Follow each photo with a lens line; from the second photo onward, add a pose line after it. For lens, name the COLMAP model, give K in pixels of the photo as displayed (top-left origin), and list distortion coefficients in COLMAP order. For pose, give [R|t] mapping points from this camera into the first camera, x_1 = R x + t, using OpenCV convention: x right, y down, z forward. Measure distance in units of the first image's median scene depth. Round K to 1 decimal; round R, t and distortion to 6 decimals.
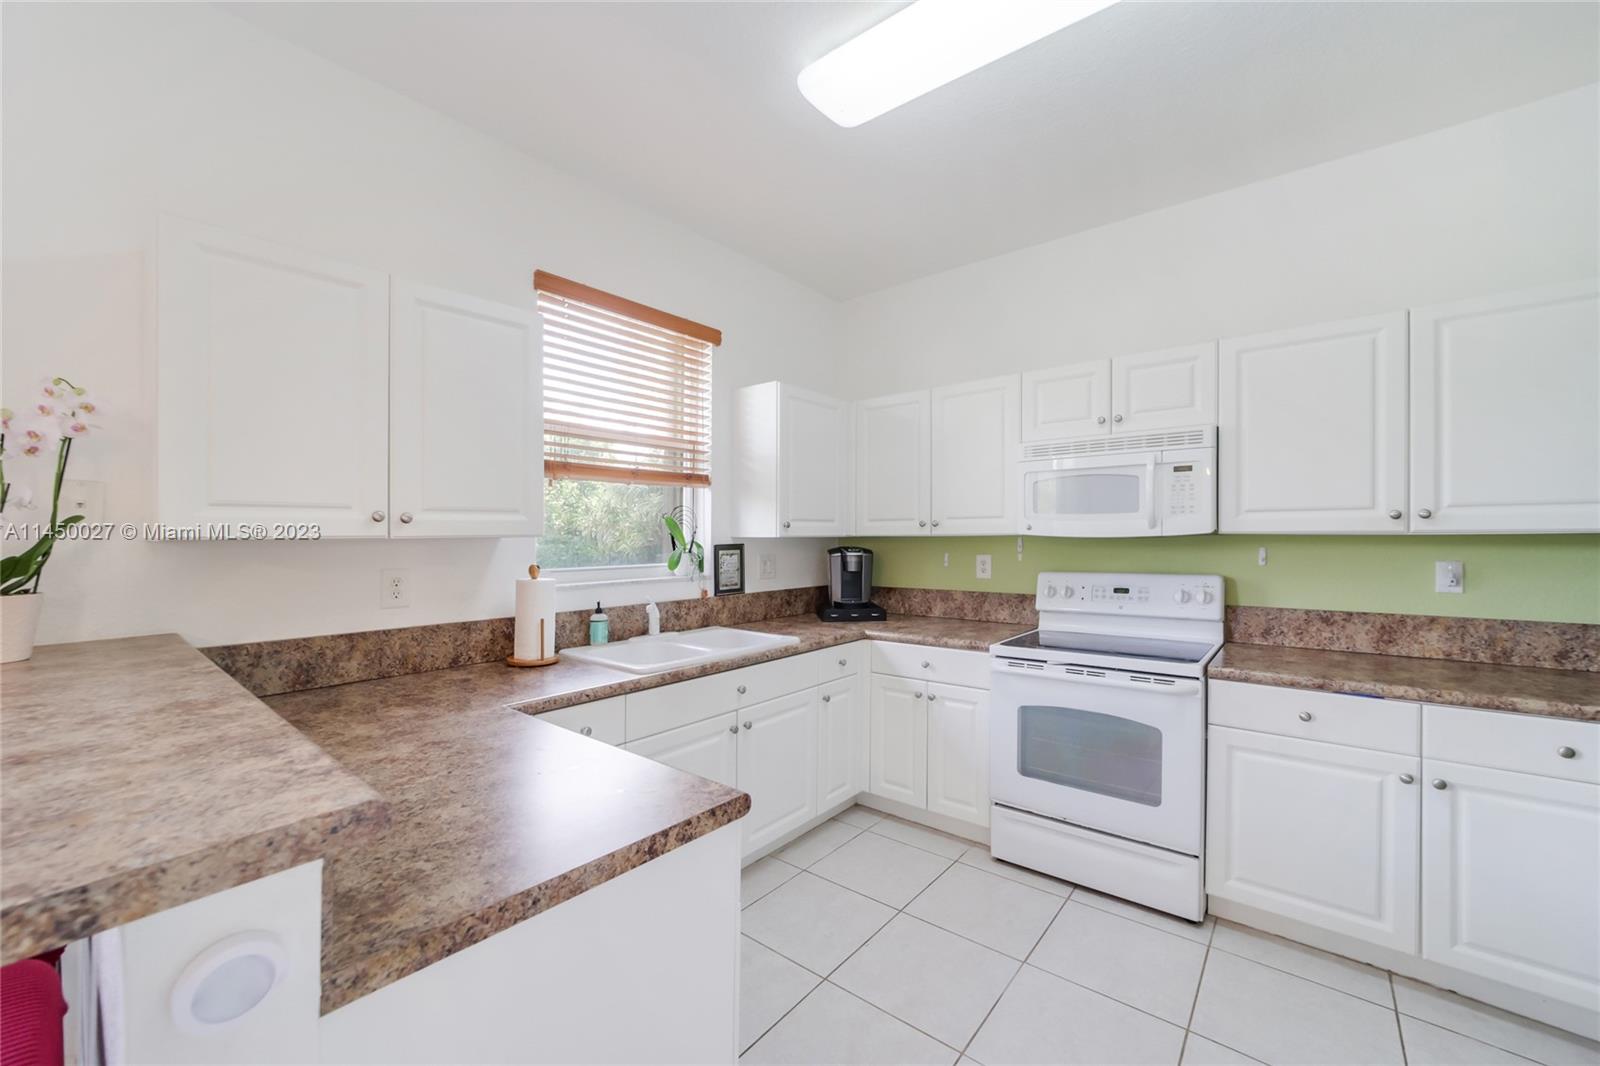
lens RADIAL K [[626.8, 0, 795.0], [0, 626.8, 538.5], [0, 0, 1]] dist [-0.023715, 0.004844]
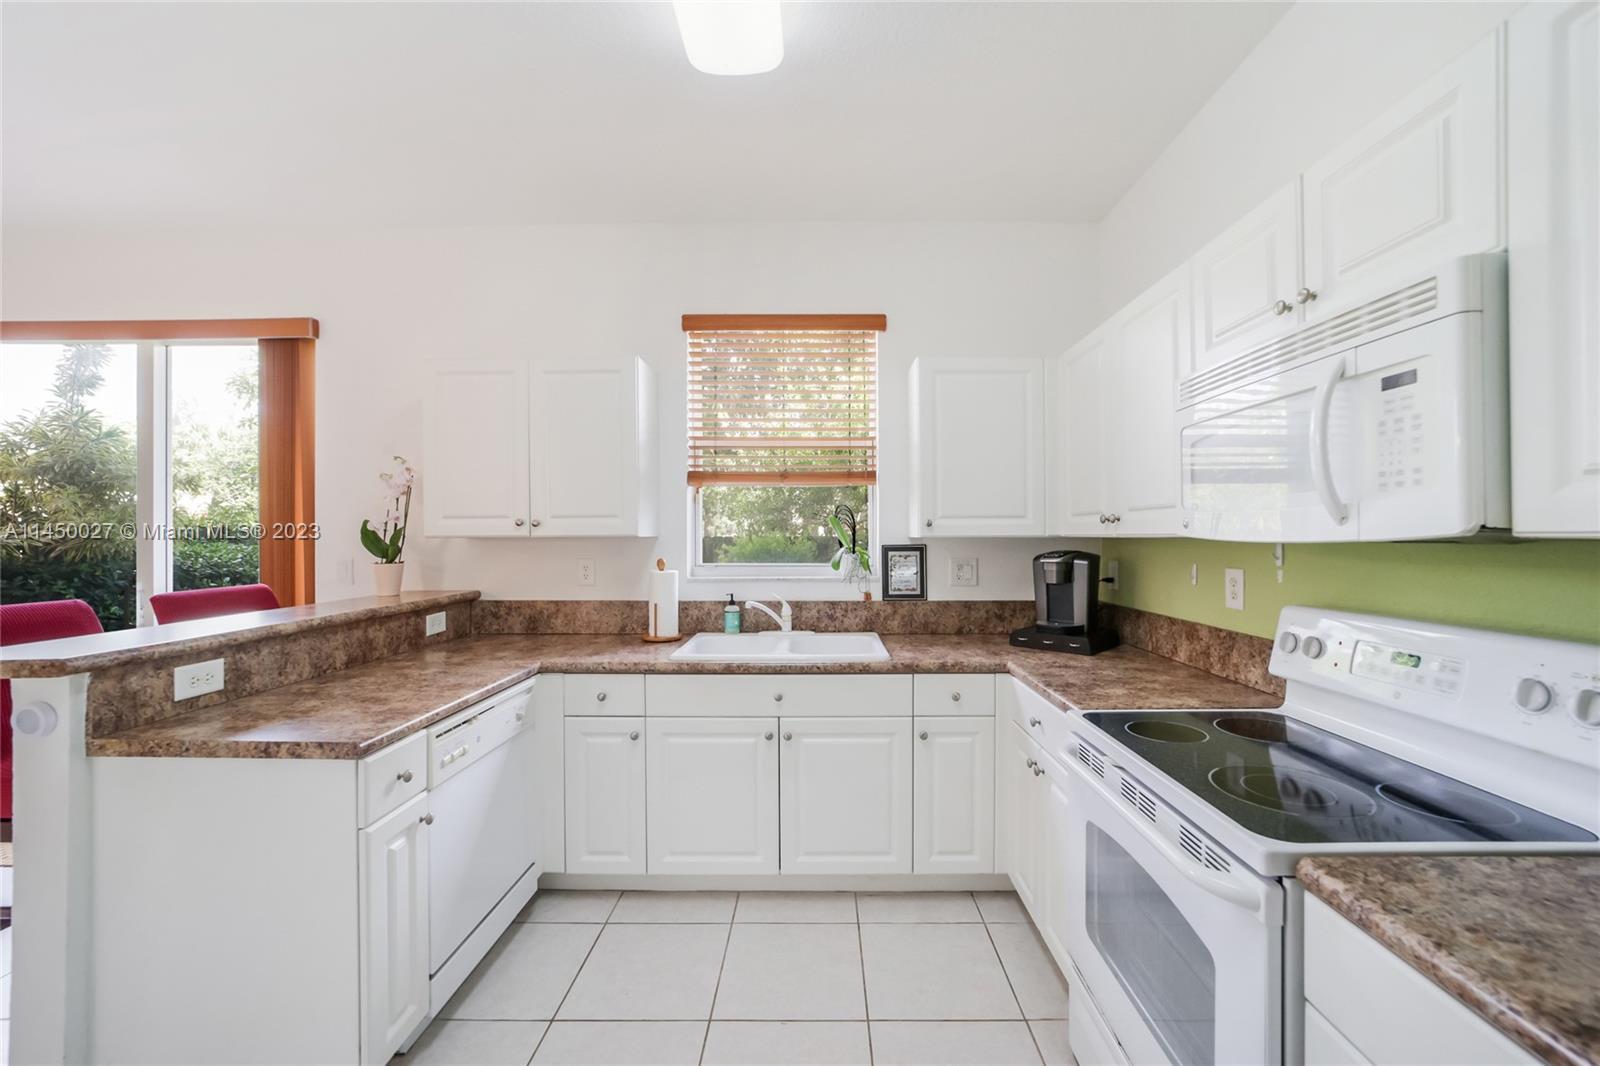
lens RADIAL K [[626.8, 0, 820.8], [0, 626.8, 533.3], [0, 0, 1]] dist [-0.023715, 0.004844]
pose [[0.637788, 0.001118, -0.770211, 0.647618], [-0.005144, 0.999983, -0.002808, -0.005925], [0.770195, 0.005753, 0.637783, 0.406956]]
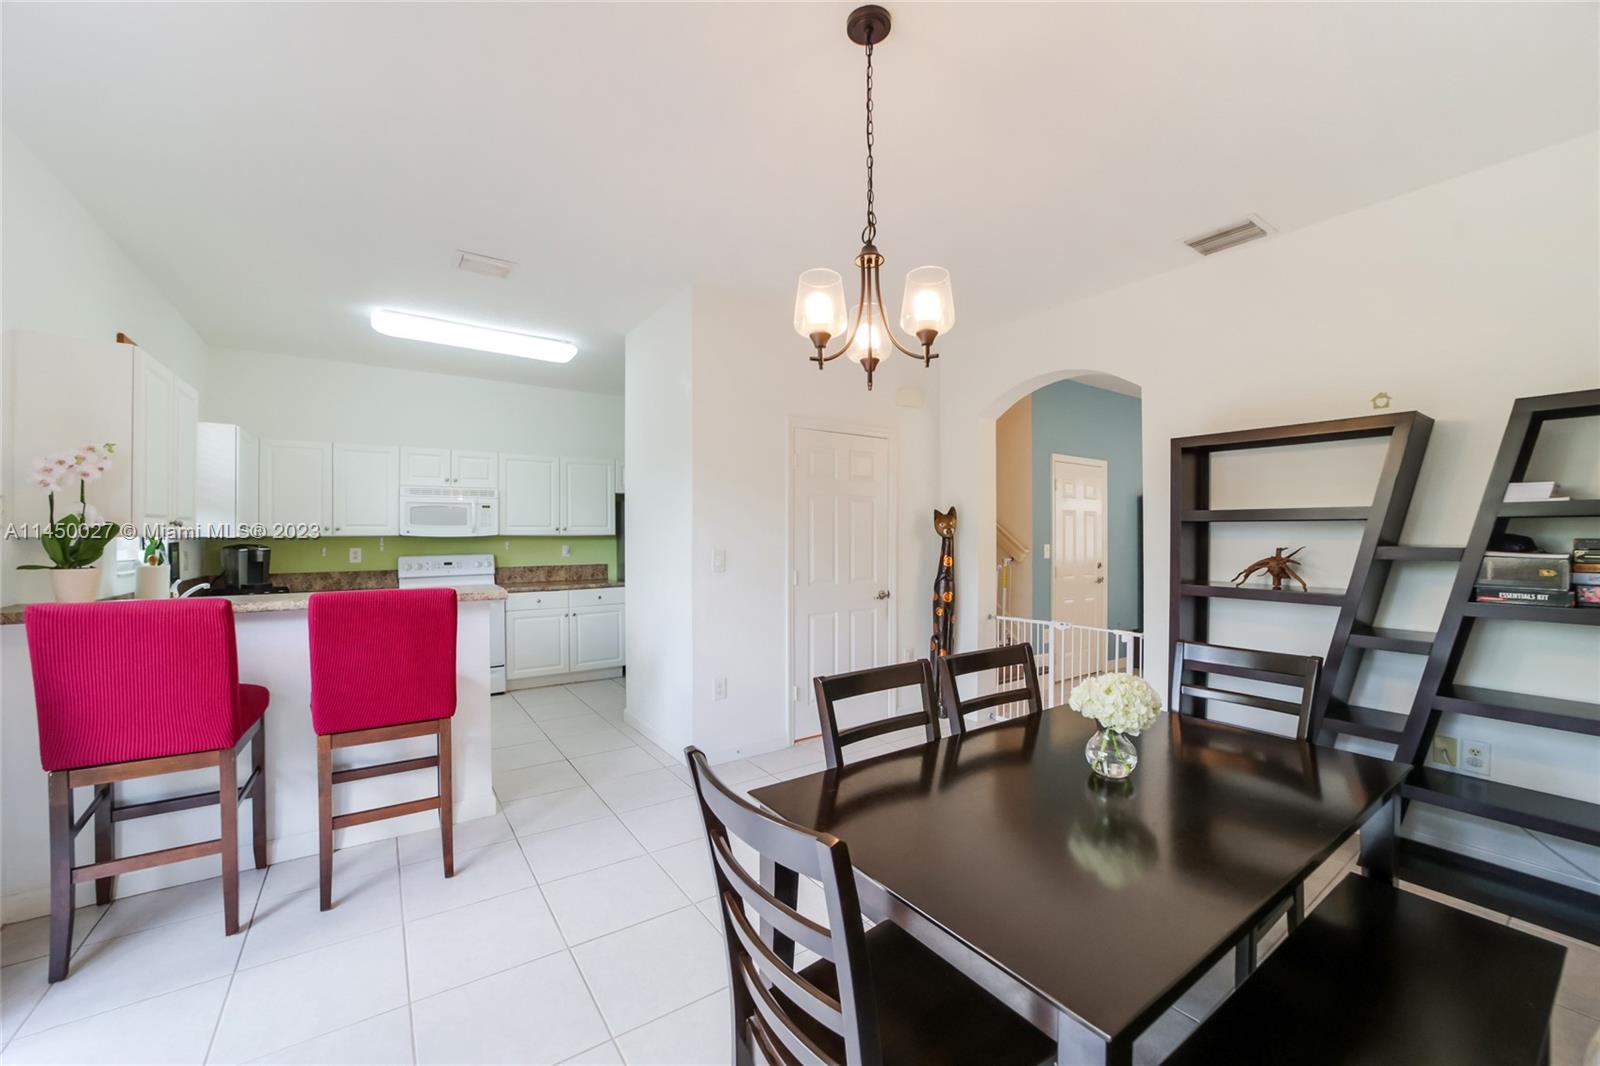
lens RADIAL K [[626.8, 0, 805.5], [0, 626.8, 536.3], [0, 0, 1]] dist [-0.023715, 0.004844]
pose [[0.263698, 0.002169, 0.964603, -1.194332], [0.006422, 0.999971, -0.004004, 0.011756], [-0.964584, 0.007250, 0.263677, -0.690021]]
